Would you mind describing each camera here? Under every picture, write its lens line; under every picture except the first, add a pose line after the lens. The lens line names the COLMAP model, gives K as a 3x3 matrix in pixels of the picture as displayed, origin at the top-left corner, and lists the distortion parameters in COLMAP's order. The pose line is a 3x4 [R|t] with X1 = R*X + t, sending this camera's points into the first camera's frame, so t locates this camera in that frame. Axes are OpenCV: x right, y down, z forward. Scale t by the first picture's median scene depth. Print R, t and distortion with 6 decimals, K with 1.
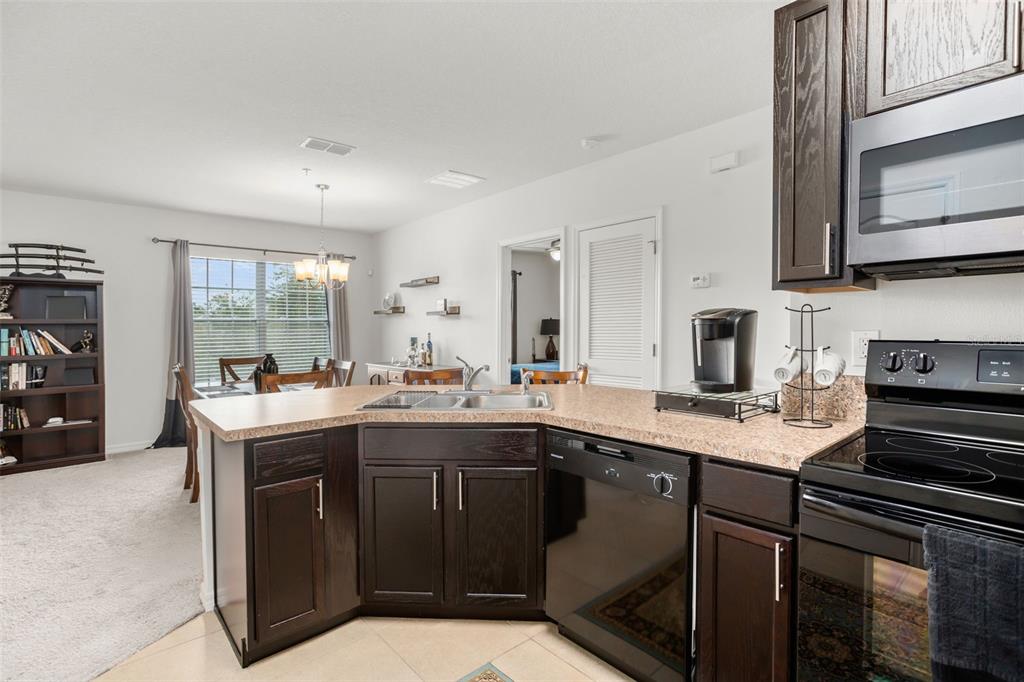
lens RADIAL K [[492.6, 0, 515.8], [0, 492.6, 337.7], [0, 0, 1]] dist [-0.019705, 0.004054]
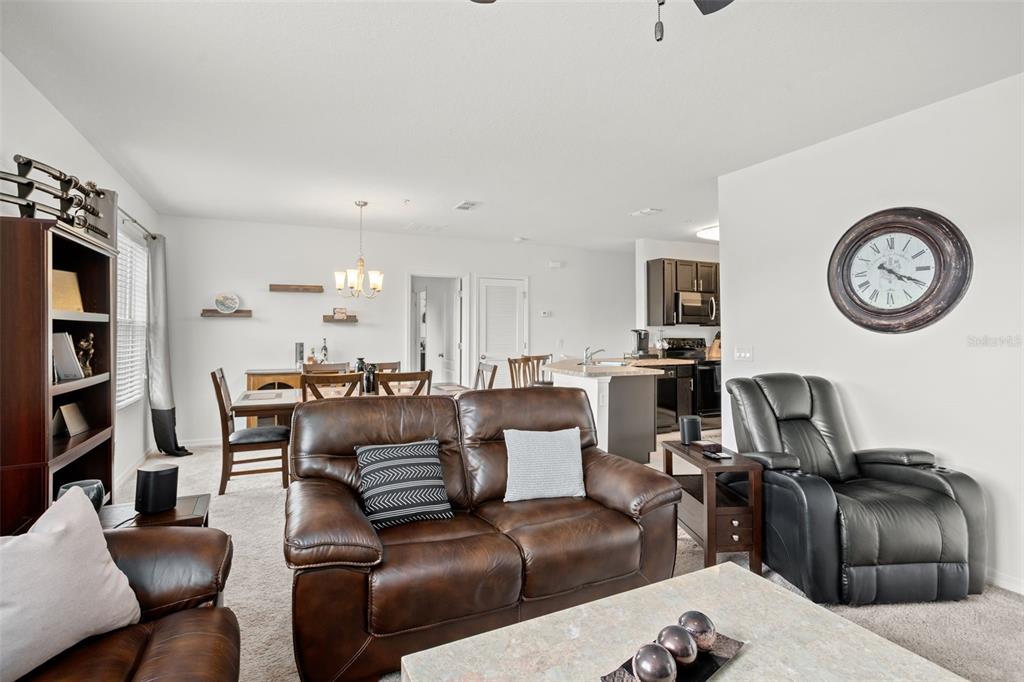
lens RADIAL K [[492.6, 0, 509.9], [0, 492.6, 313.0], [0, 0, 1]] dist [-0.019705, 0.004054]
pose [[0.286016, 0.047072, 0.957068, -1.349335], [0.014951, 0.998452, -0.053576, -0.001846], [-0.958108, 0.029633, 0.284870, 0.389384]]
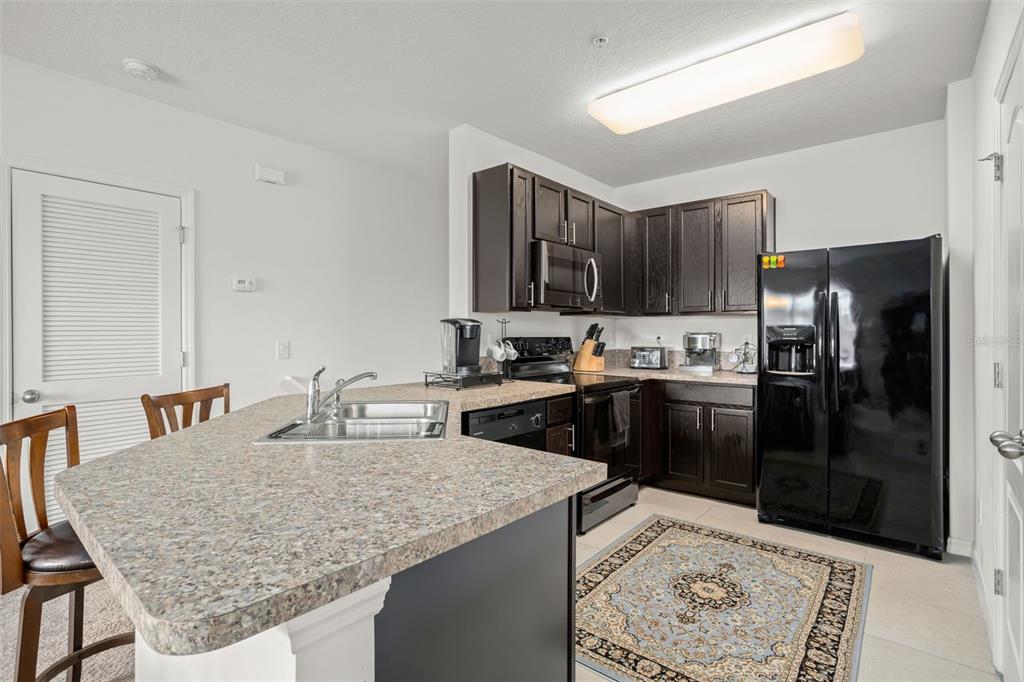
lens RADIAL K [[492.6, 0, 515.6], [0, 492.6, 335.5], [0, 0, 1]] dist [-0.019705, 0.004054]
pose [[-0.147559, 0.006170, 0.989034, -0.491484], [0.024171, 0.999704, -0.002630, 0.000304], [-0.988758, 0.023518, -0.147665, 0.462371]]
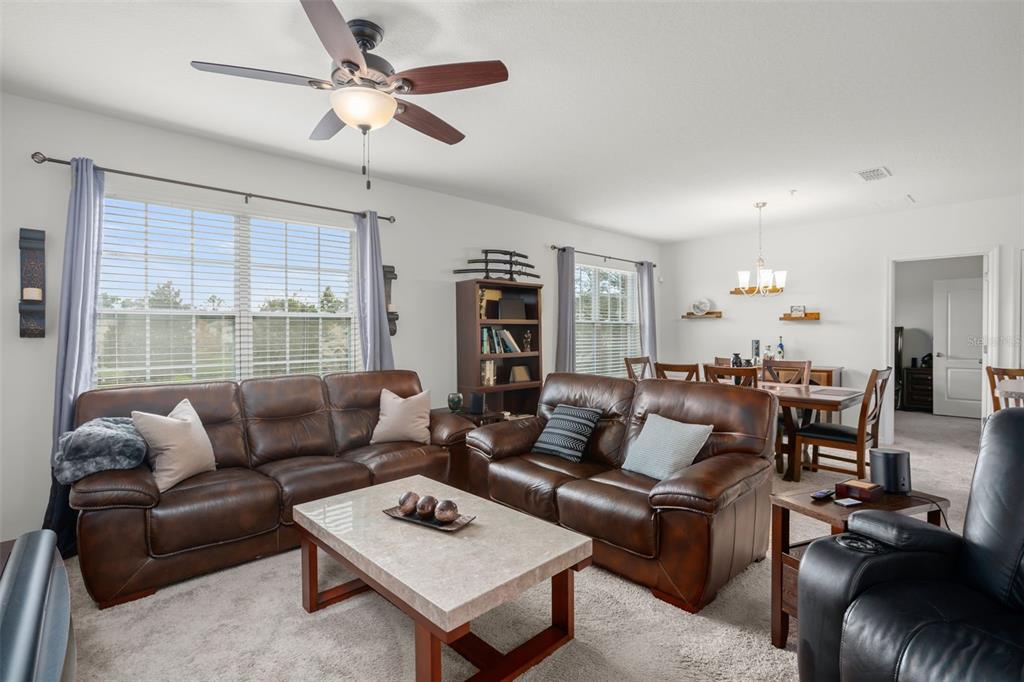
lens RADIAL K [[492.6, 0, 518.5], [0, 492.6, 334.0], [0, 0, 1]] dist [-0.019705, 0.004054]
pose [[0.999482, 0.010993, 0.030245, -0.989059], [-0.010624, 0.999868, -0.012324, 0.006371], [-0.030377, 0.011996, 0.999467, -0.094710]]
